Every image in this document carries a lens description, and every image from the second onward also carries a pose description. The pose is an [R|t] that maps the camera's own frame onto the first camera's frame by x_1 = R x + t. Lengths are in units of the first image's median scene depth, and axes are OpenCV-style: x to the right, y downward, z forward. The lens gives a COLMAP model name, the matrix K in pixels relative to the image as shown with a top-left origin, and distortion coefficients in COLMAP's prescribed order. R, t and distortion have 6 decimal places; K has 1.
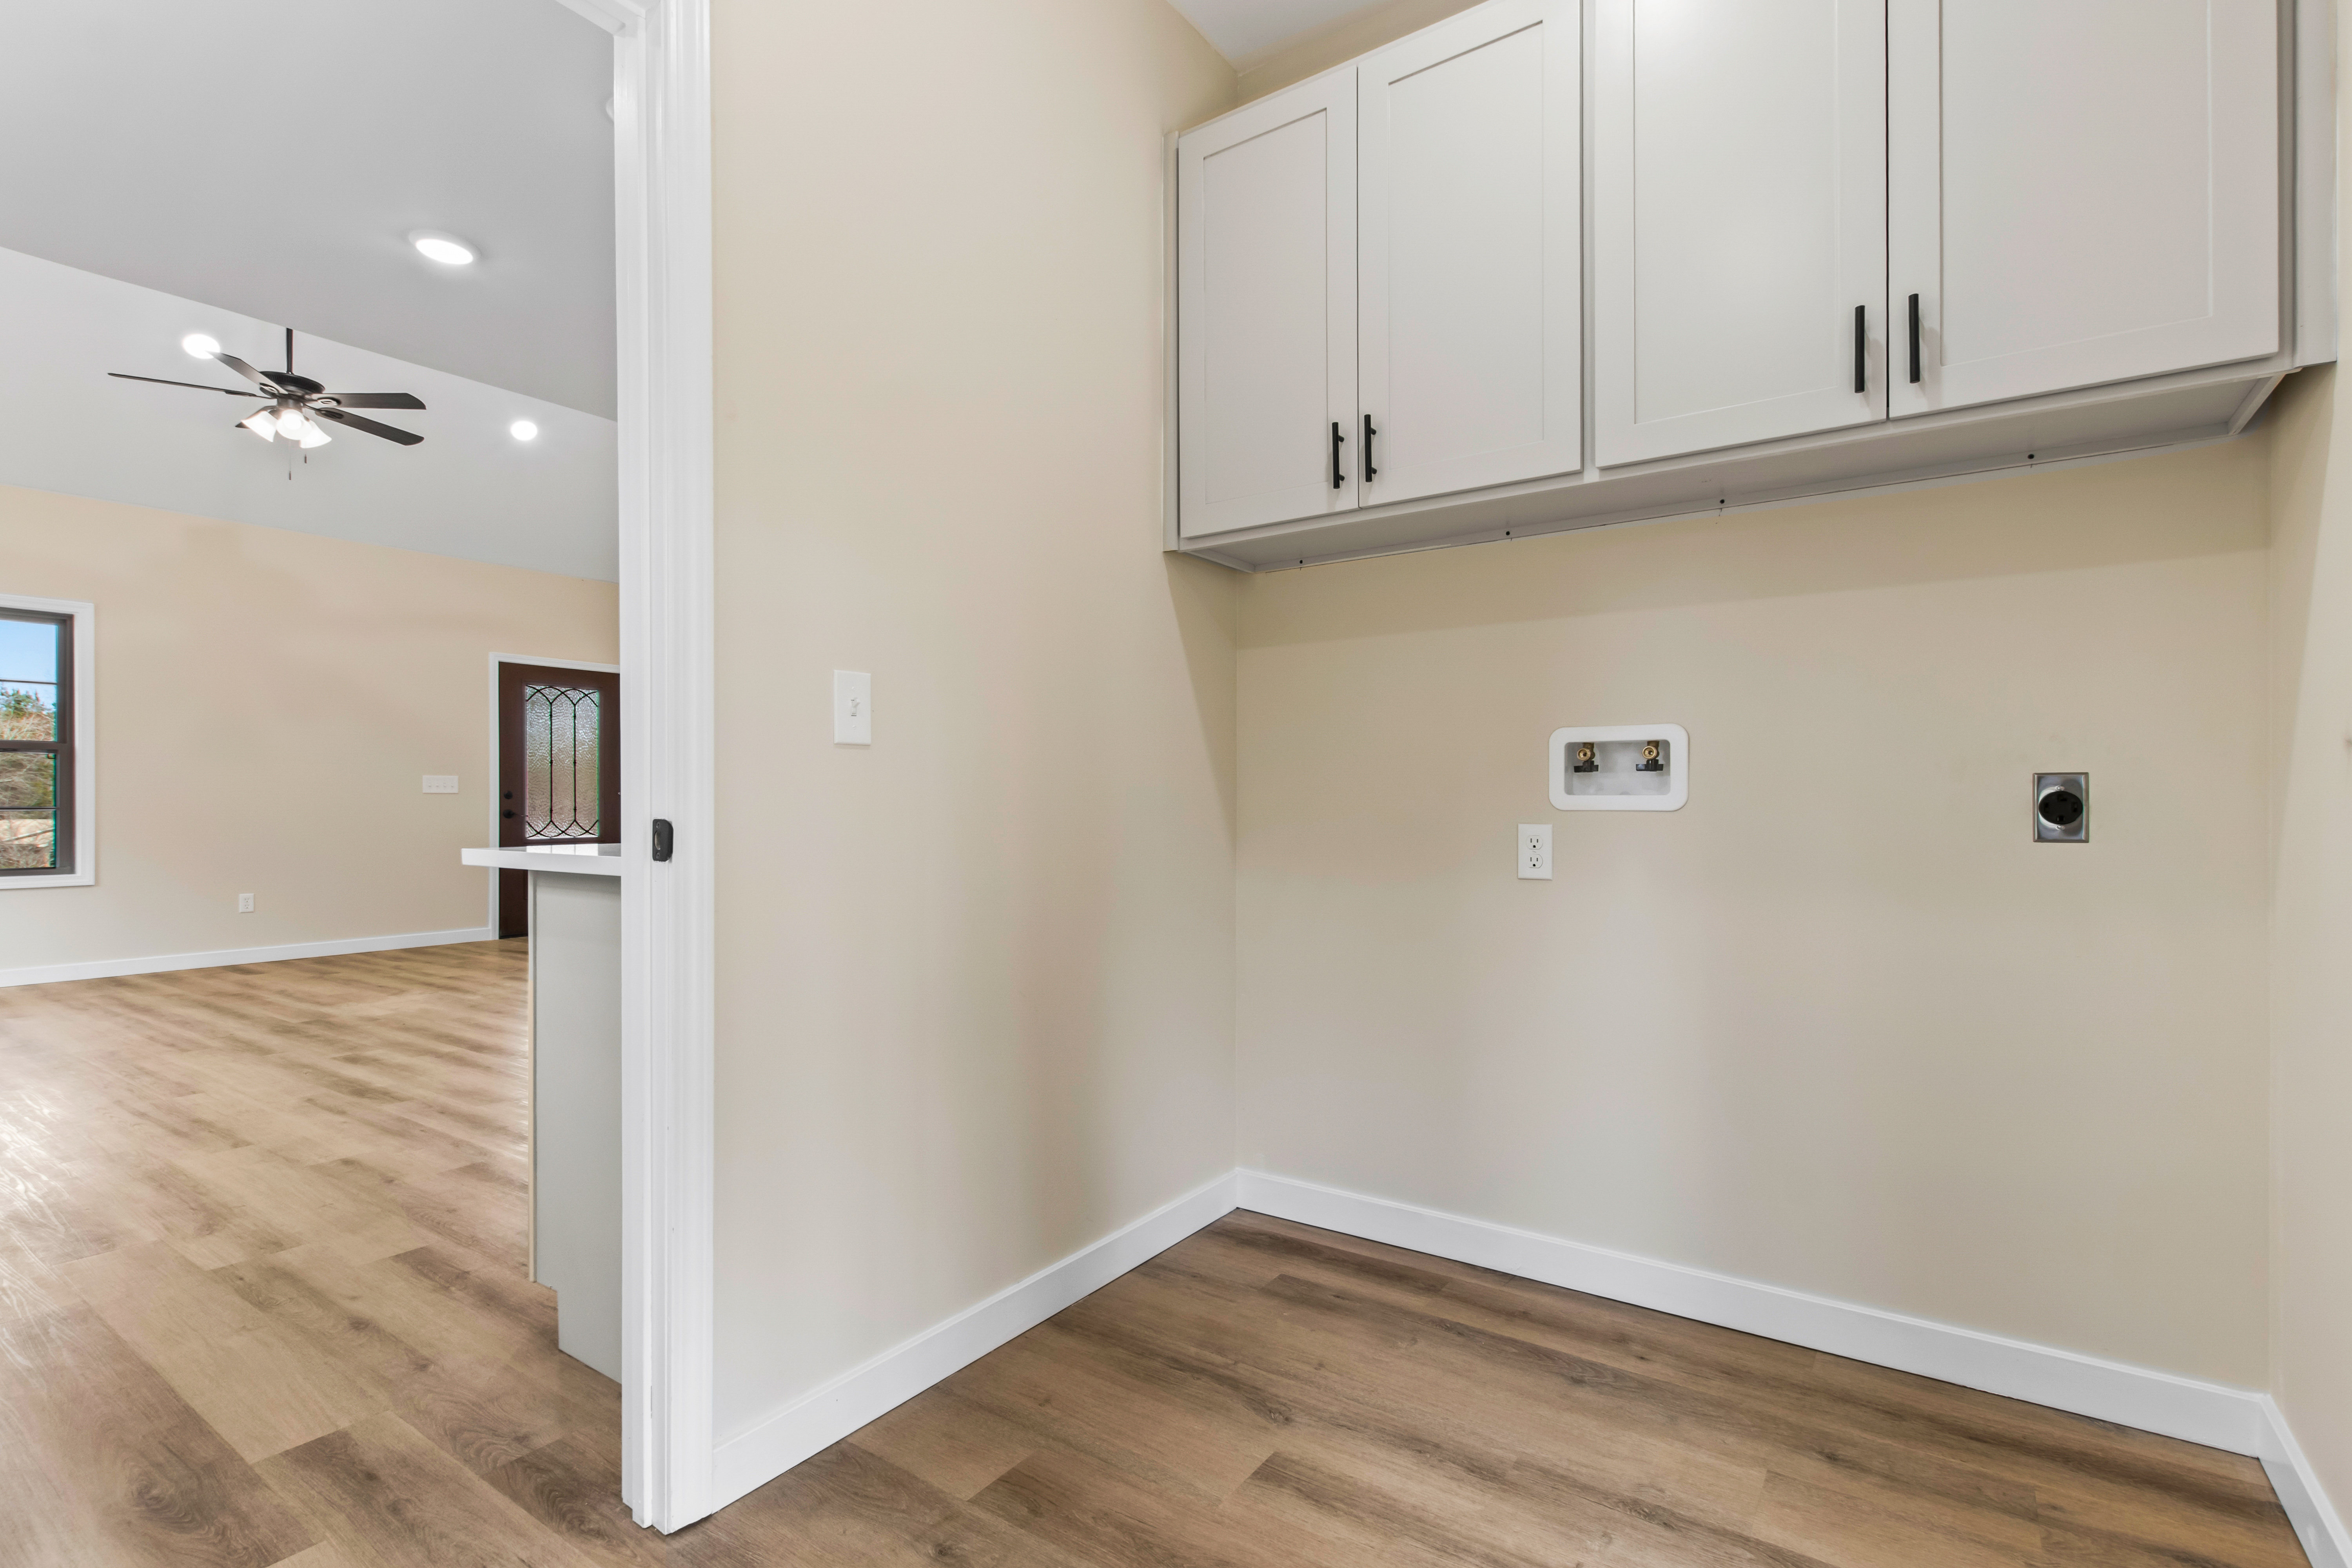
lens RADIAL K [[1108.9, 0, 1171.0], [0, 1108.9, 814.9], [0, 0, 1]] dist [0.006035, -0.004337]
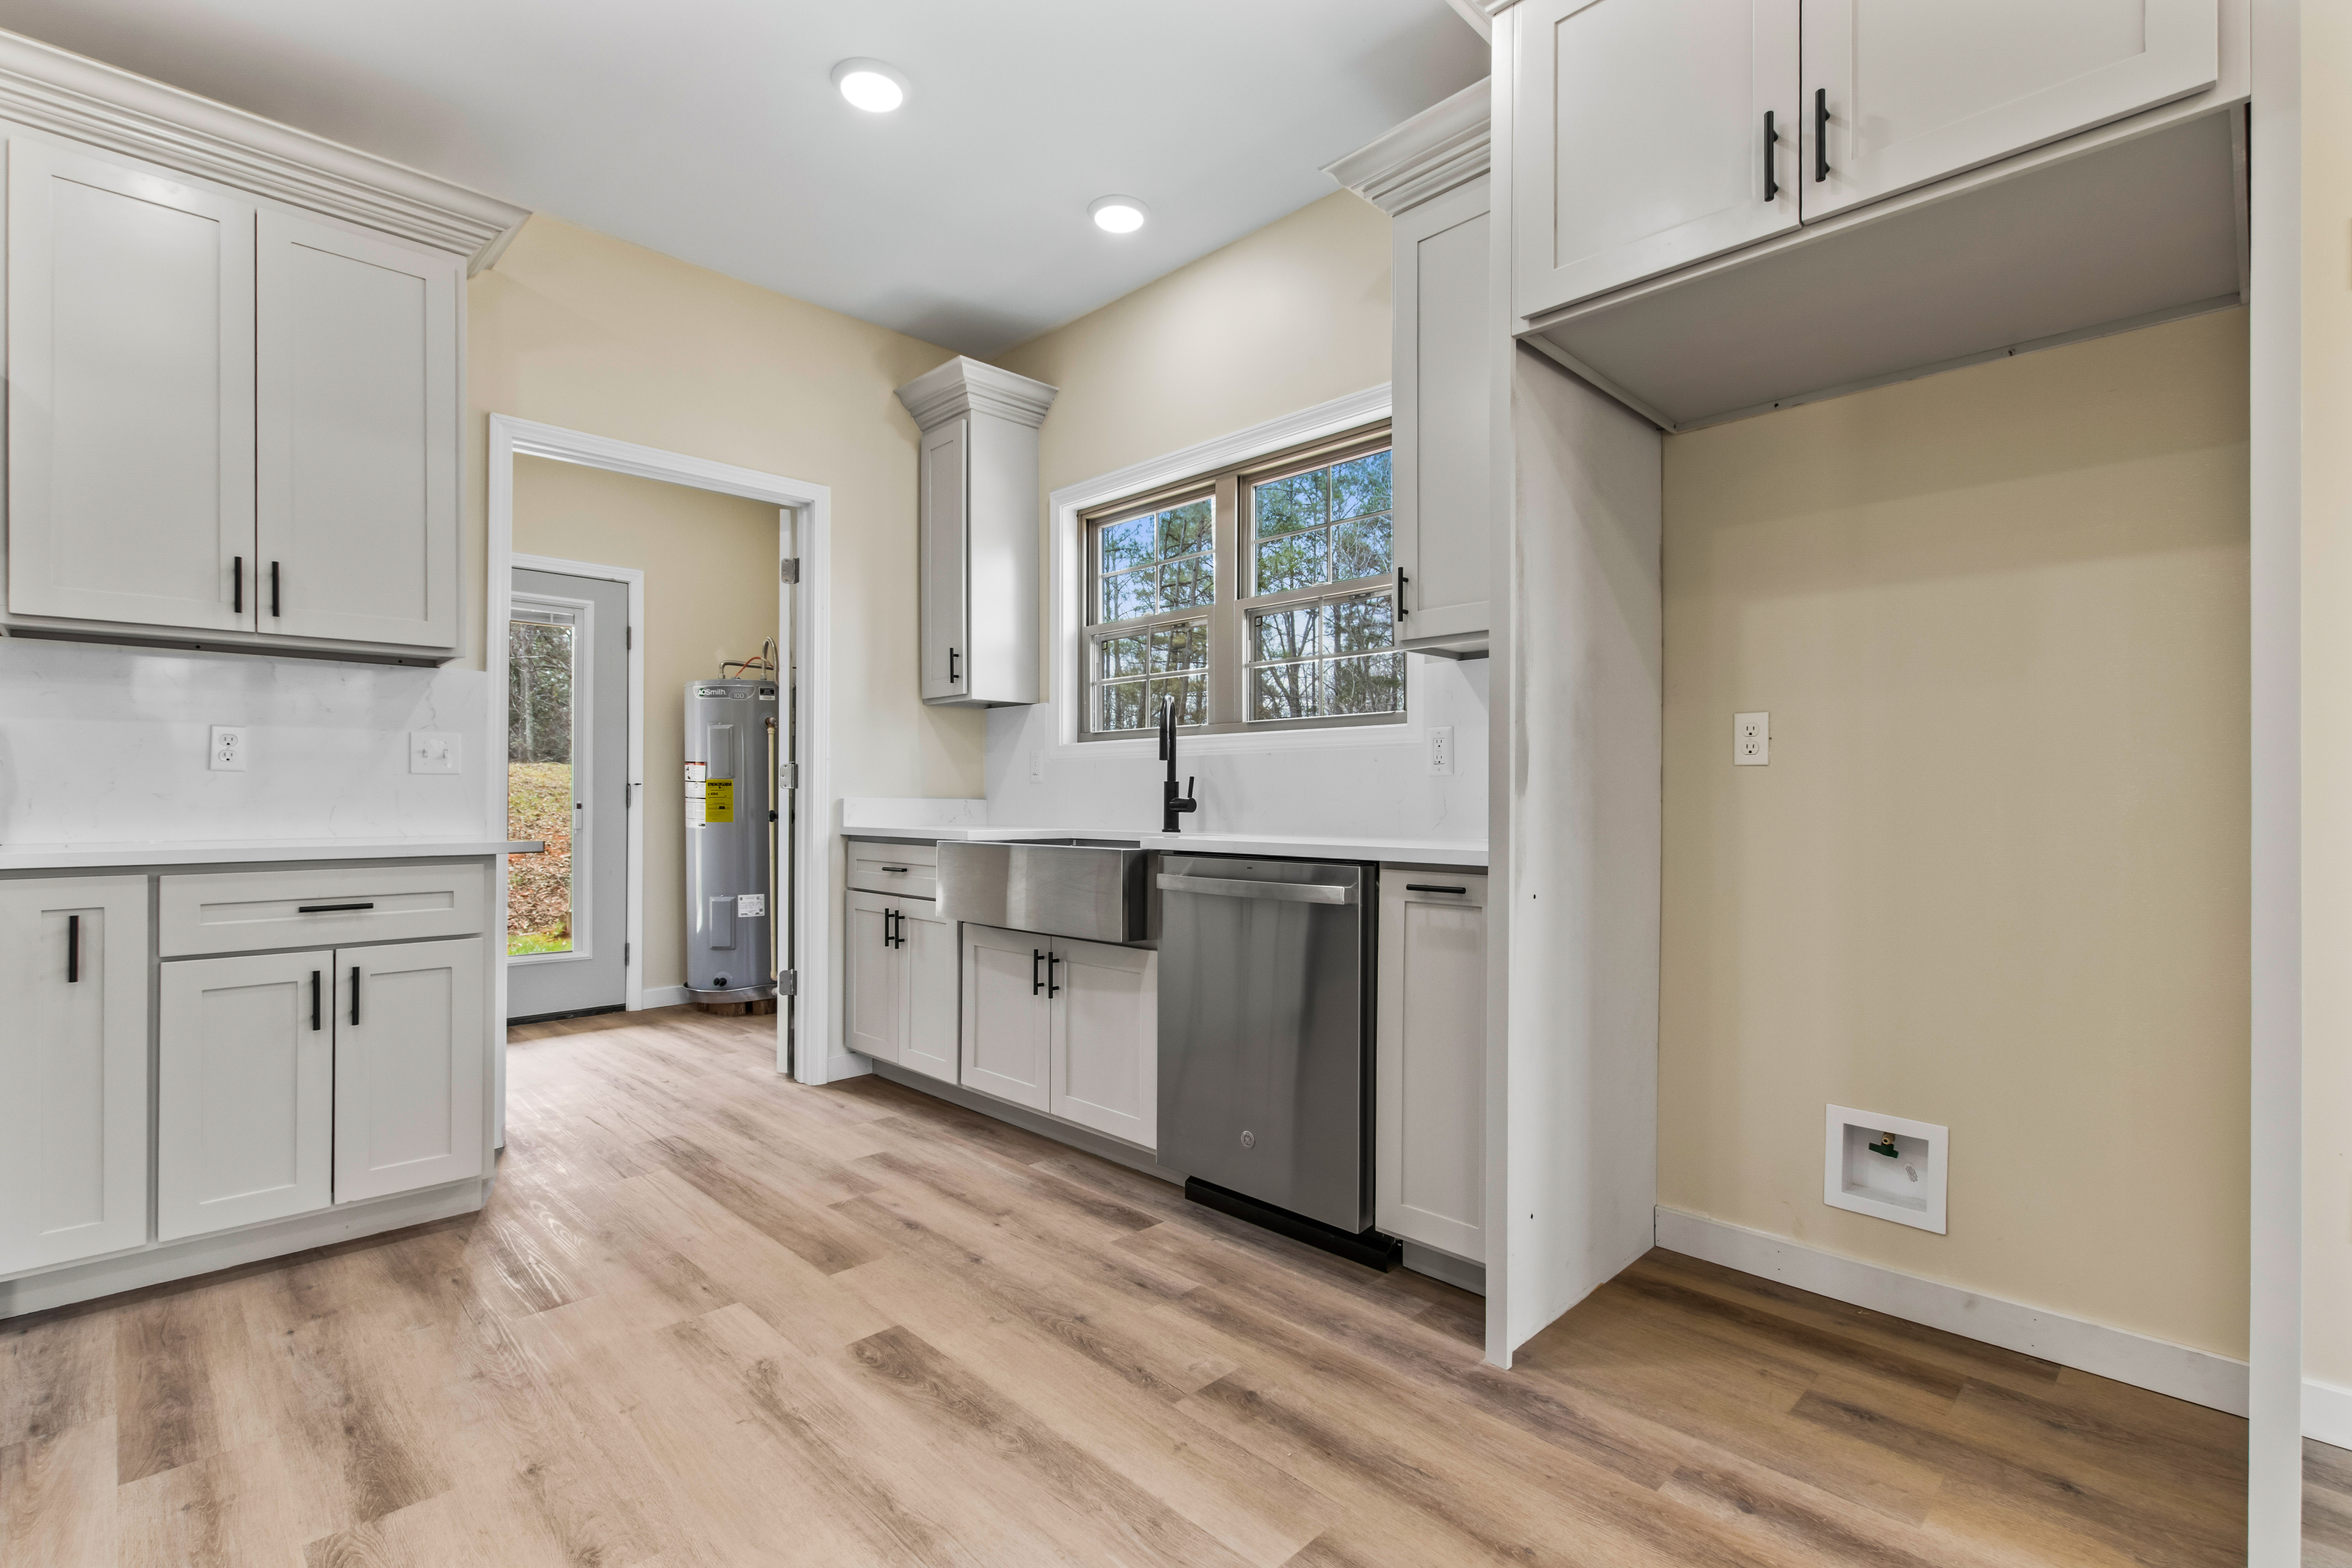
lens RADIAL K [[1108.9, 0, 1184.7], [0, 1108.9, 782.9], [0, 0, 1]] dist [0.006035, -0.004337]
pose [[-0.982809, 0.009487, 0.184384, -1.298379], [0.009315, 0.999955, -0.001800, -0.030777], [-0.184392, -0.000051, -0.982853, 1.705183]]
